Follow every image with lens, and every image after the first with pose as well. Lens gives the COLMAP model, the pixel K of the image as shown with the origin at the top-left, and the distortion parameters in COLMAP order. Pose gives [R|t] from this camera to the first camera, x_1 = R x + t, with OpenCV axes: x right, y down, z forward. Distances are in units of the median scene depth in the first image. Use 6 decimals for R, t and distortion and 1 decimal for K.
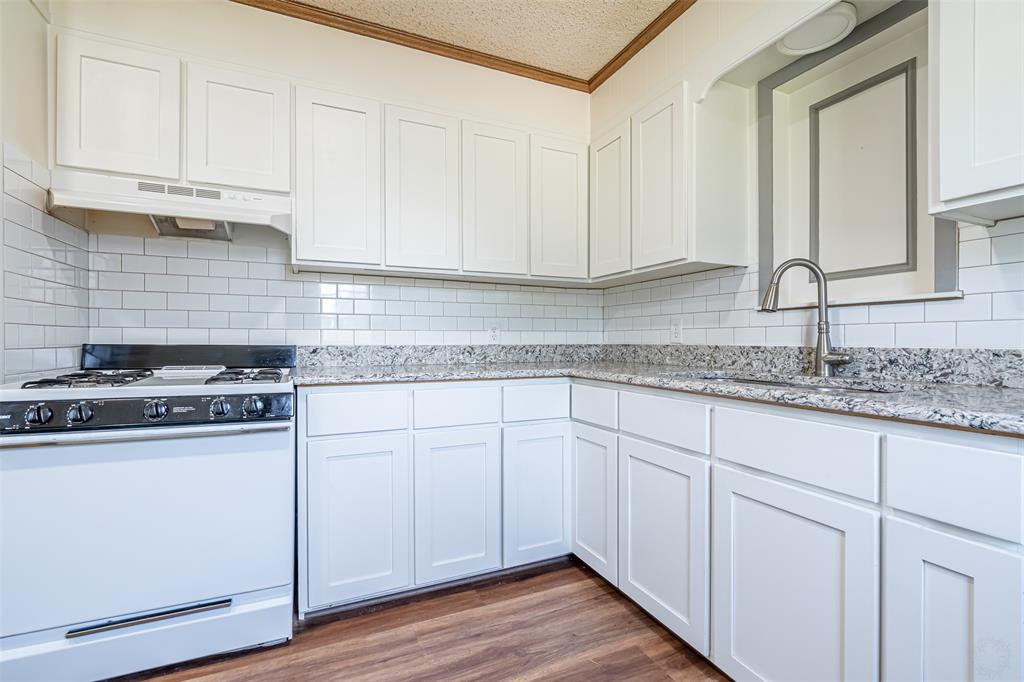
lens RADIAL K [[463.2, 0, 509.5], [0, 463.2, 344.9], [0, 0, 1]] dist [0.003529, 0.000597]
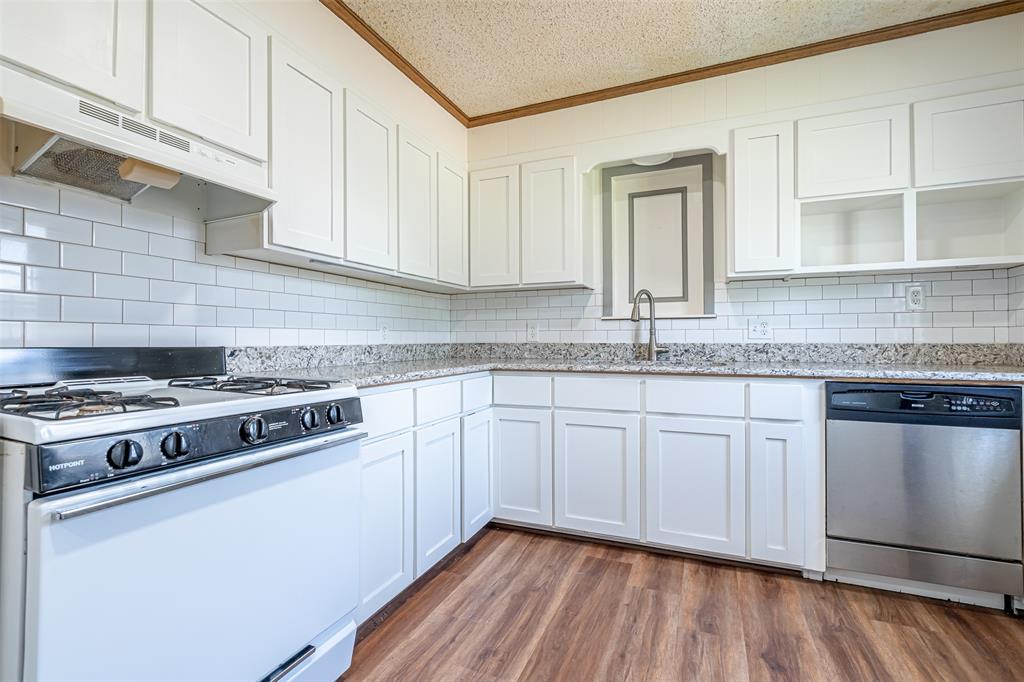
lens RADIAL K [[465.1, 0, 517.1], [0, 465.1, 339.2], [0, 0, 1]] dist [-0.002735, 0.000594]
pose [[0.731228, -0.001507, 0.682131, -0.728052], [0.009082, 0.999930, -0.007527, -0.001397], [-0.682073, 0.011700, 0.731191, 0.091149]]
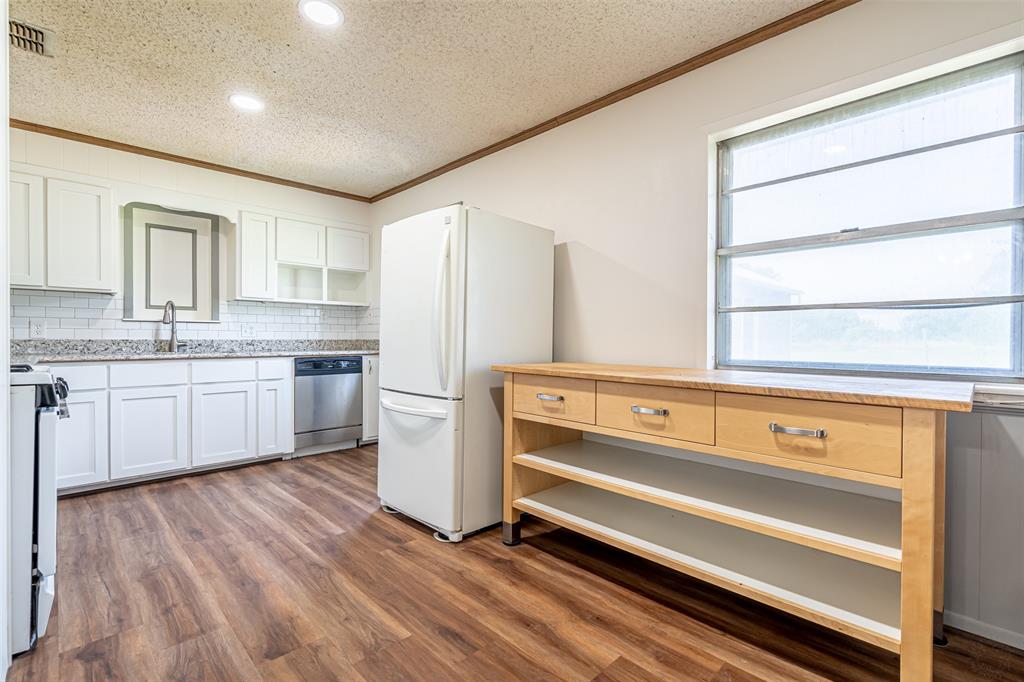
lens RADIAL K [[465.5, 0, 505.1], [0, 465.5, 342.3], [0, 0, 1]] dist [-0.003059, 0.000279]
pose [[-0.326989, -0.007898, 0.944995, -1.818379], [0.007007, 0.999917, 0.010782, 0.004420], [-0.945002, 0.010148, -0.326907, 0.168054]]
